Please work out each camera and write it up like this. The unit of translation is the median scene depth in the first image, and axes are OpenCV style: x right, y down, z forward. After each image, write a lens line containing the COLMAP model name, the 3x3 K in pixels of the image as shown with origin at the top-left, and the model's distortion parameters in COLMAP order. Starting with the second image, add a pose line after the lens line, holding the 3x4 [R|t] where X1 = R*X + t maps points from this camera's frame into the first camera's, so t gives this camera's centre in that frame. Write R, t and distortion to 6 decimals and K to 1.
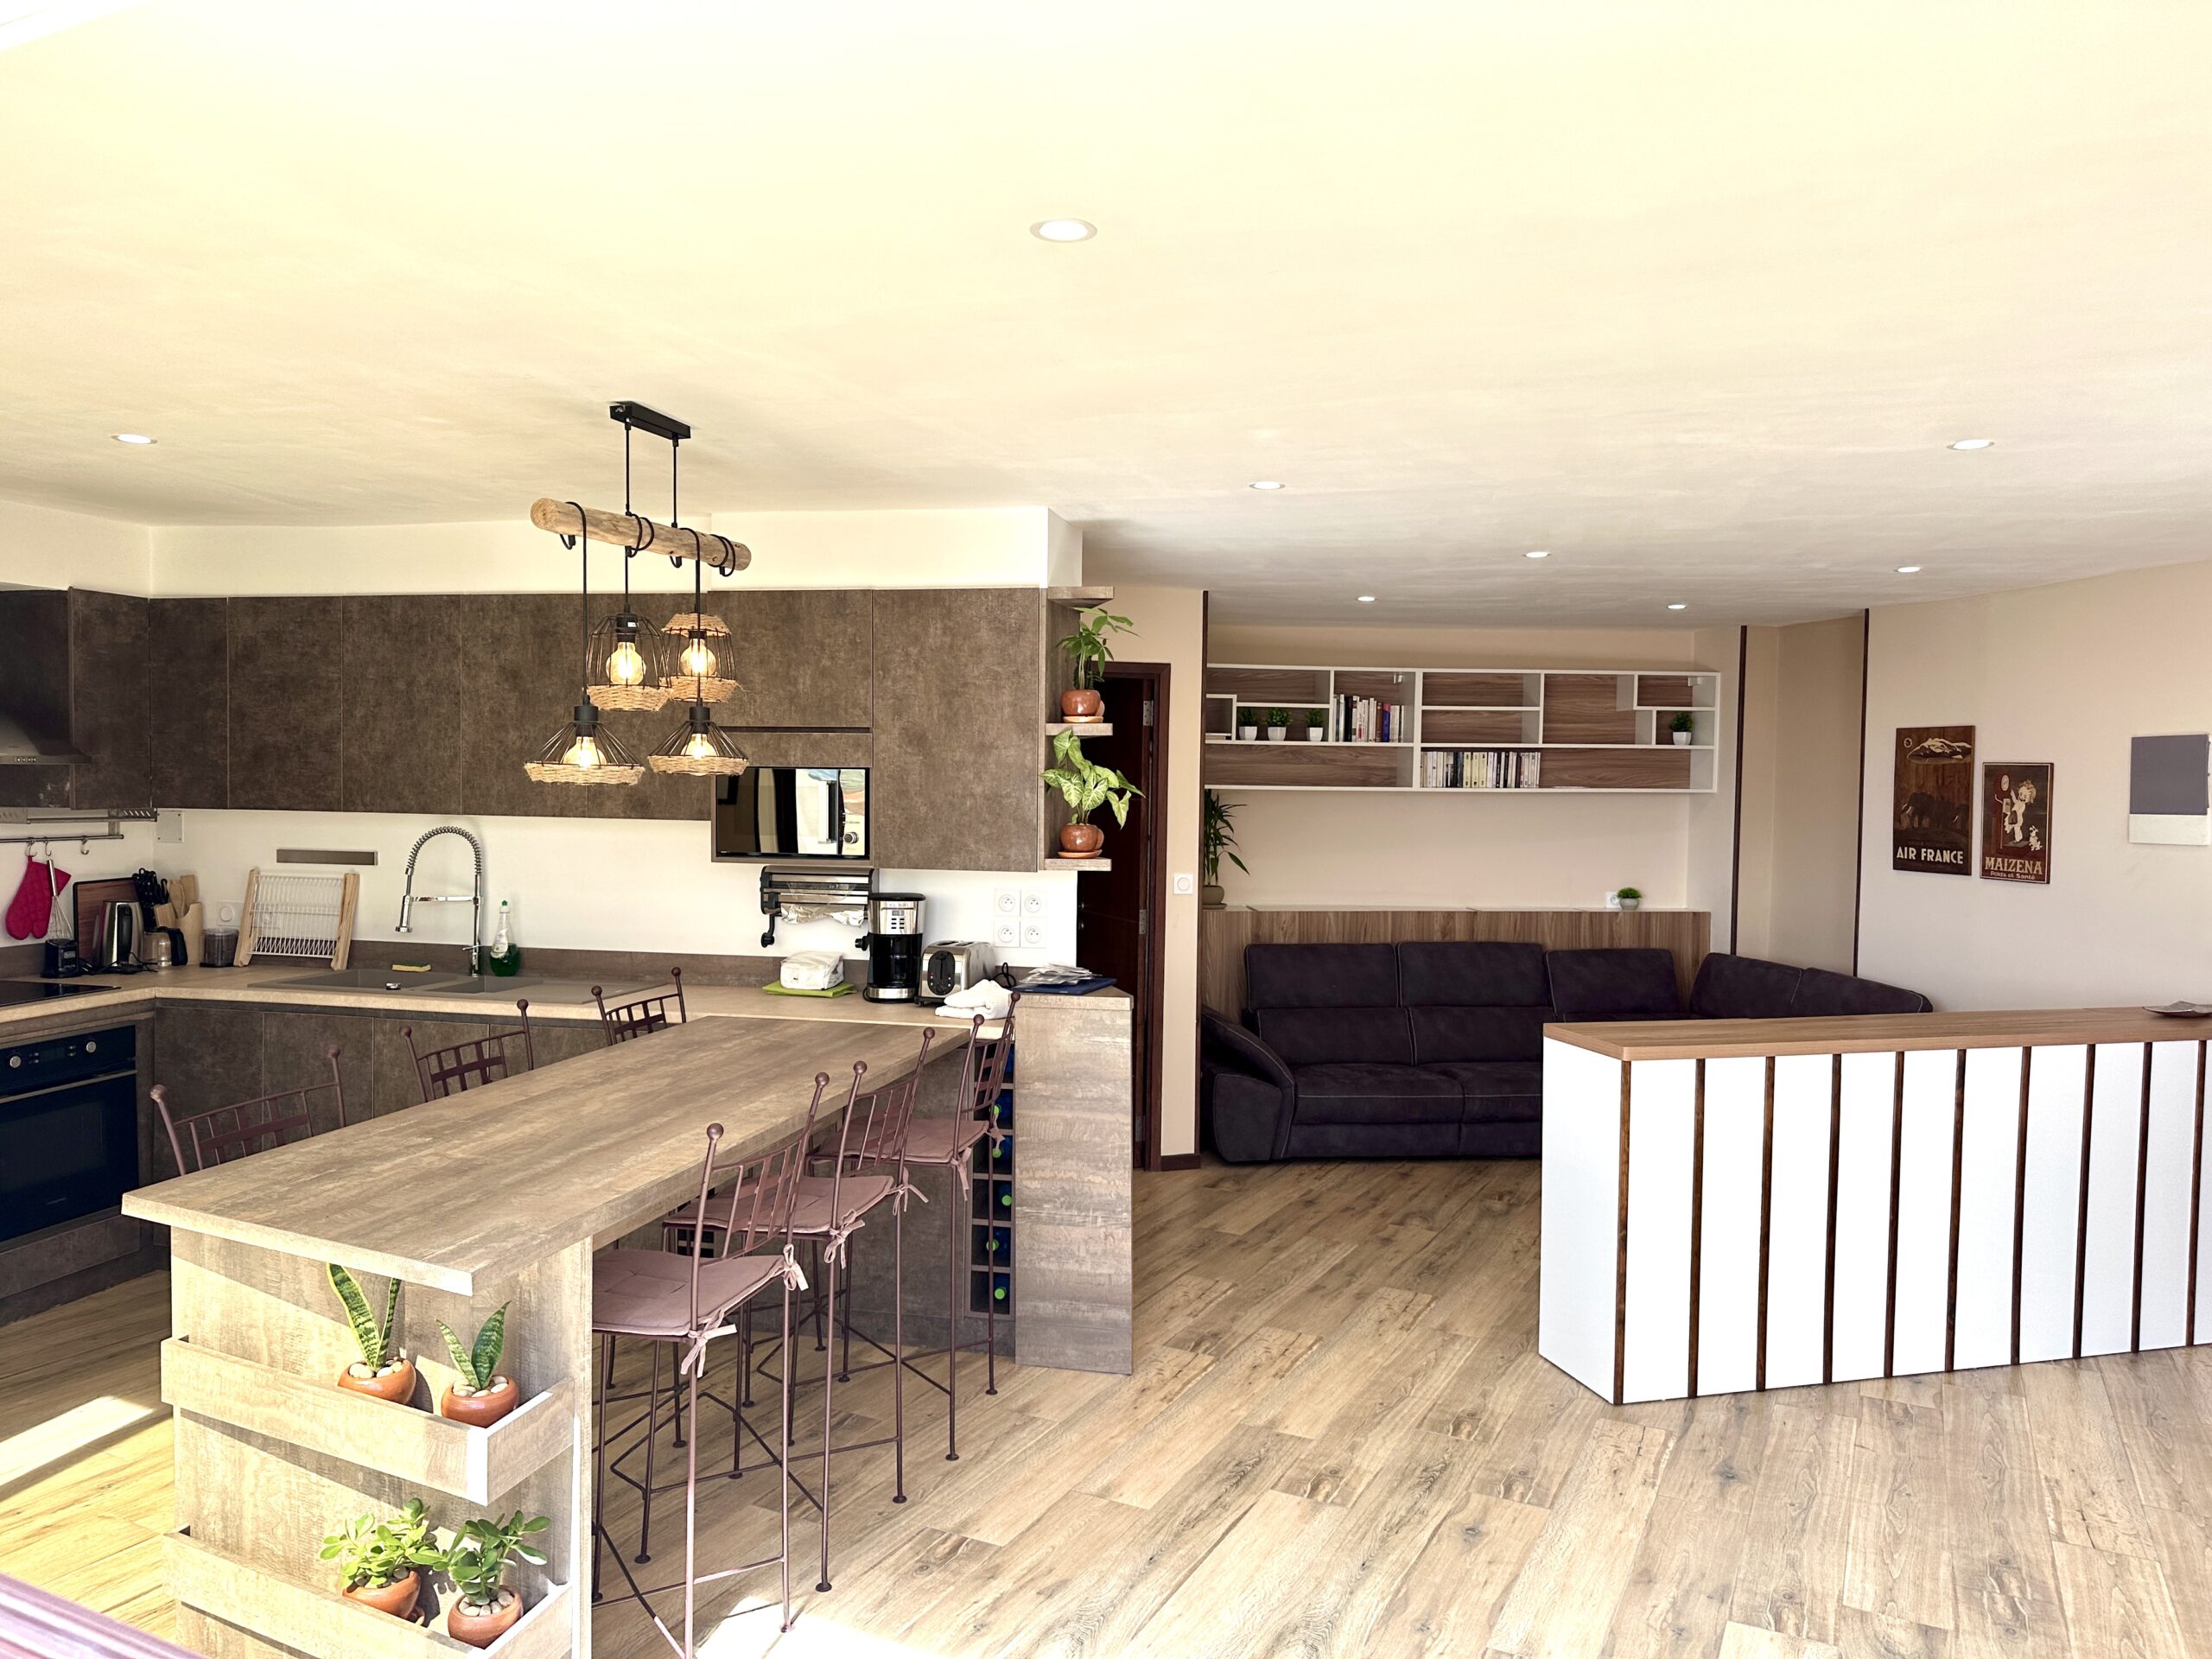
lens RADIAL K [[1547.4, 0, 1105.9], [0, 1547.4, 830.5], [0, 0, 1]] dist [0.034693, -0.039214]
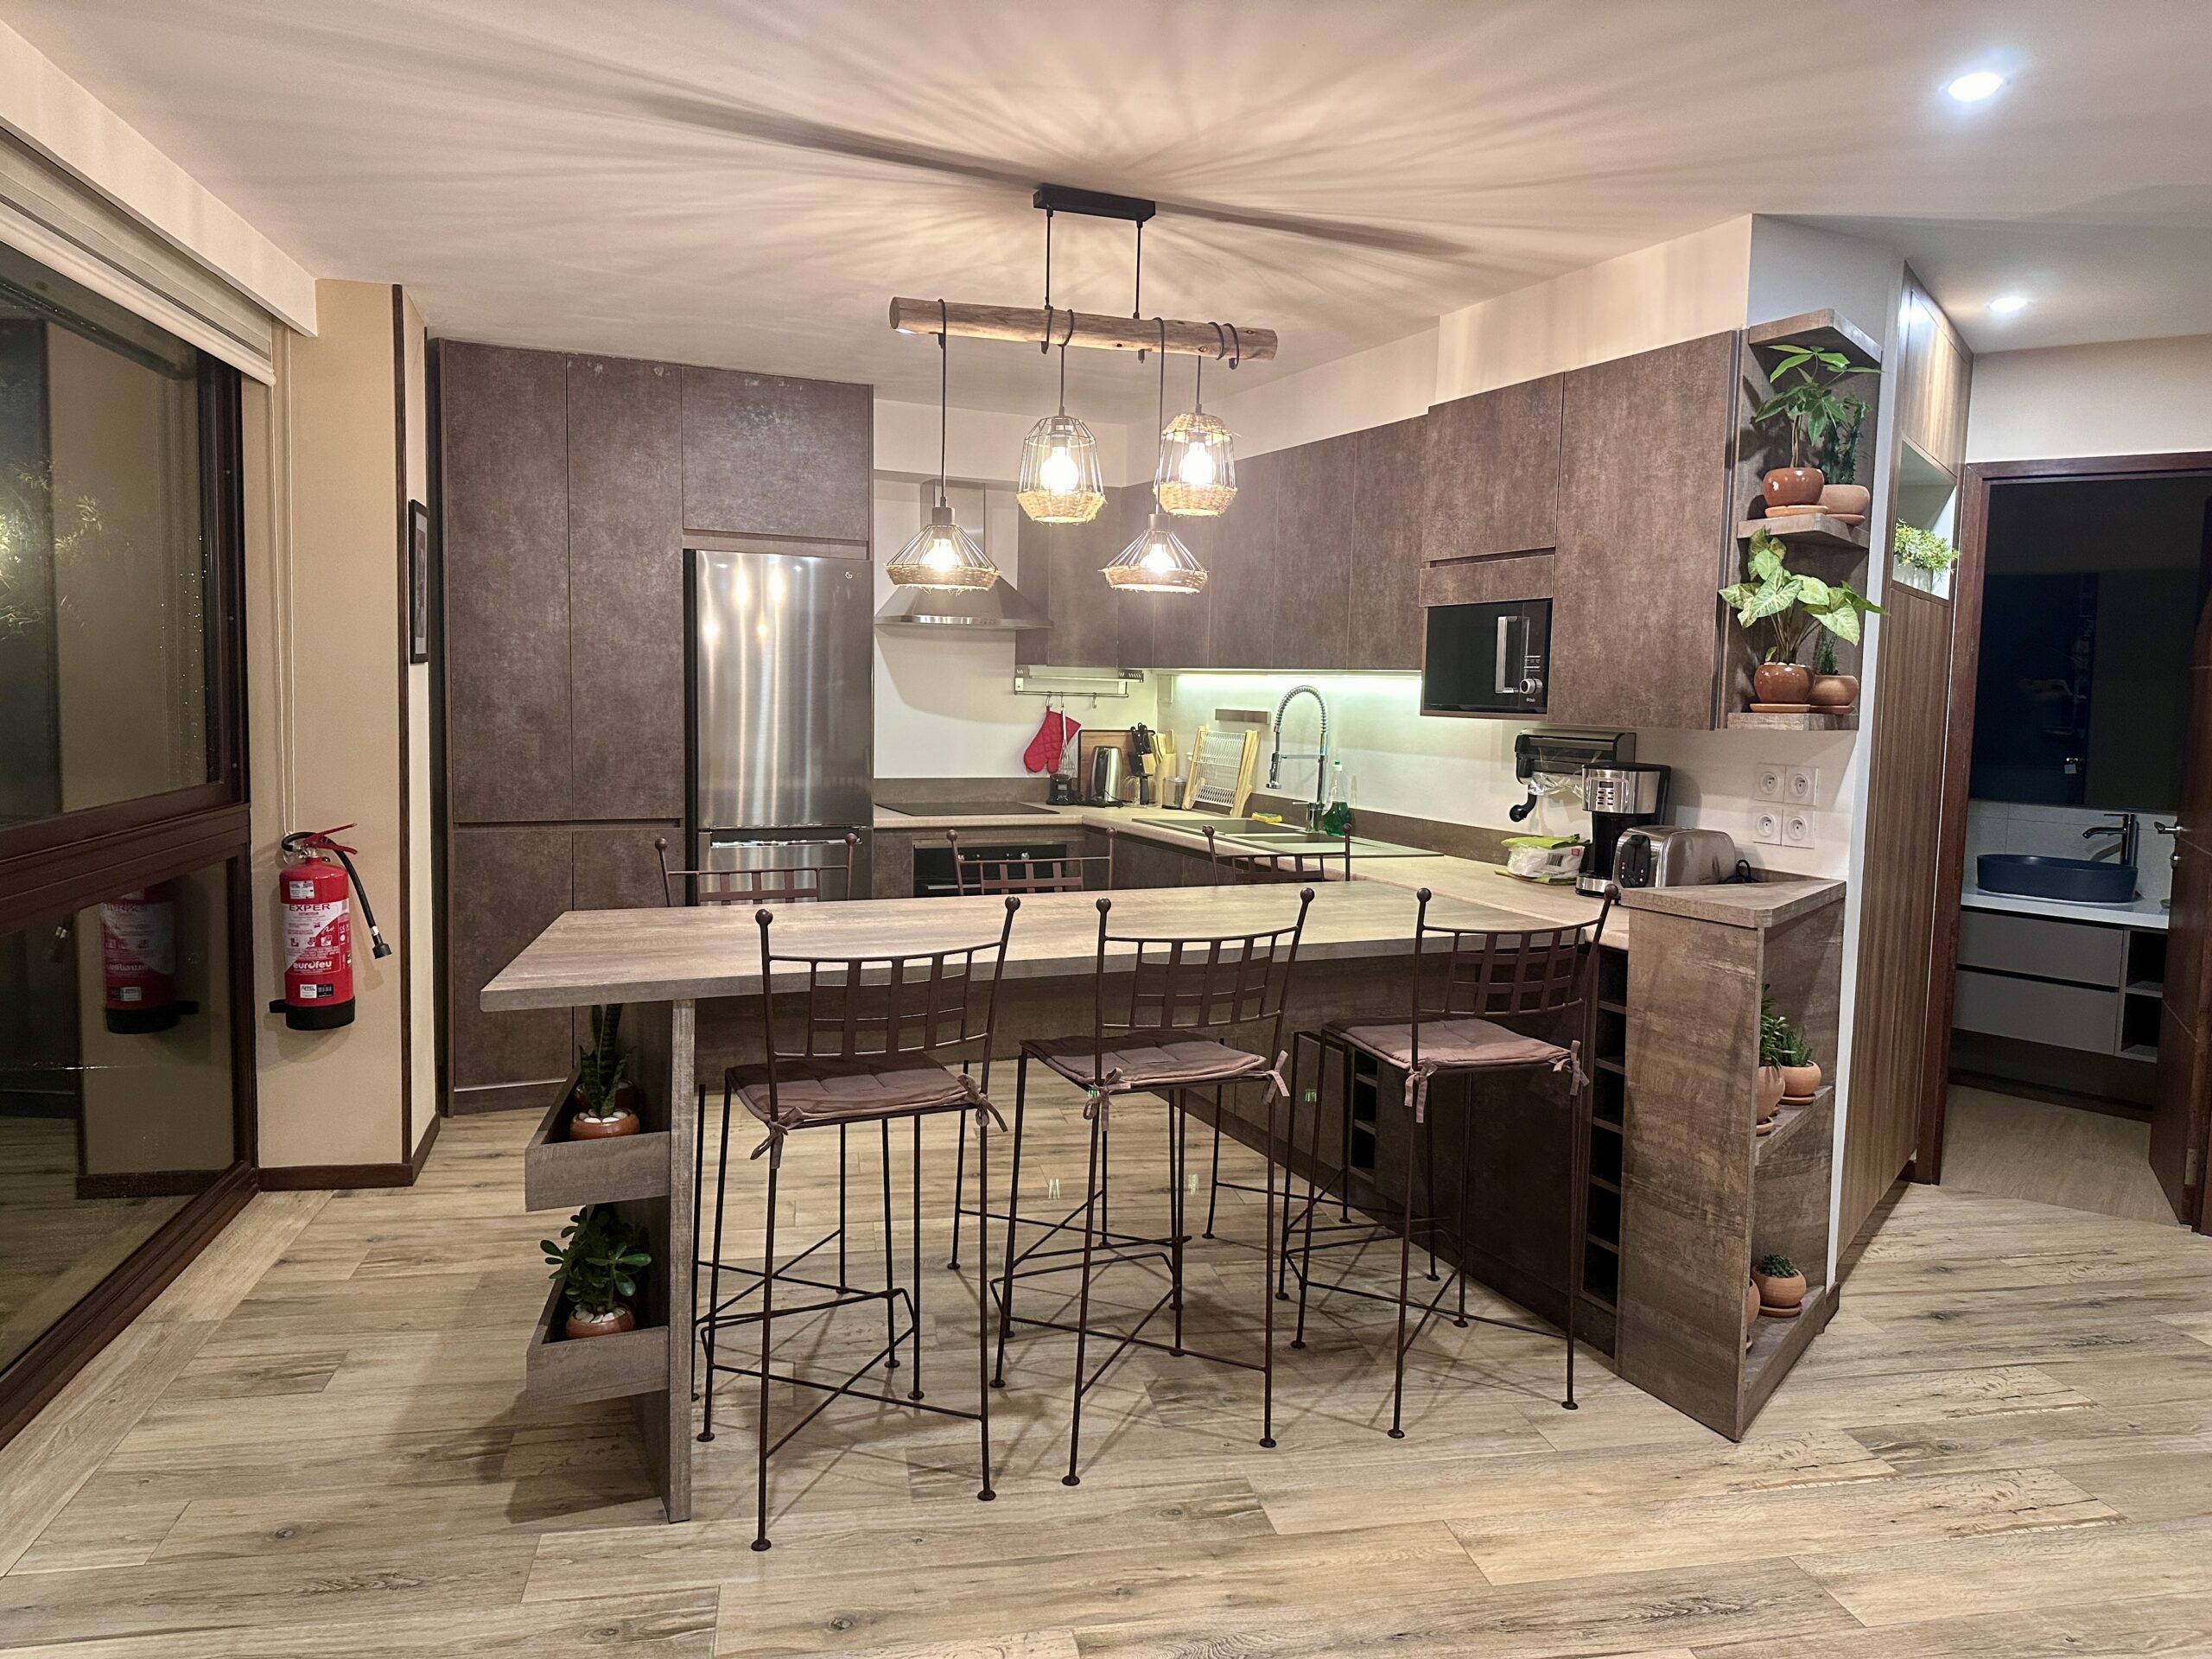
lens RADIAL K [[1547.4, 0, 1095.0], [0, 1547.4, 831.9], [0, 0, 1]] dist [0.034693, -0.039214]
pose [[0.598173, 0.074356, -0.797910, 0.362952], [-0.032154, 0.997111, 0.068814, 0.033061], [0.800722, -0.015507, 0.598836, 0.330032]]
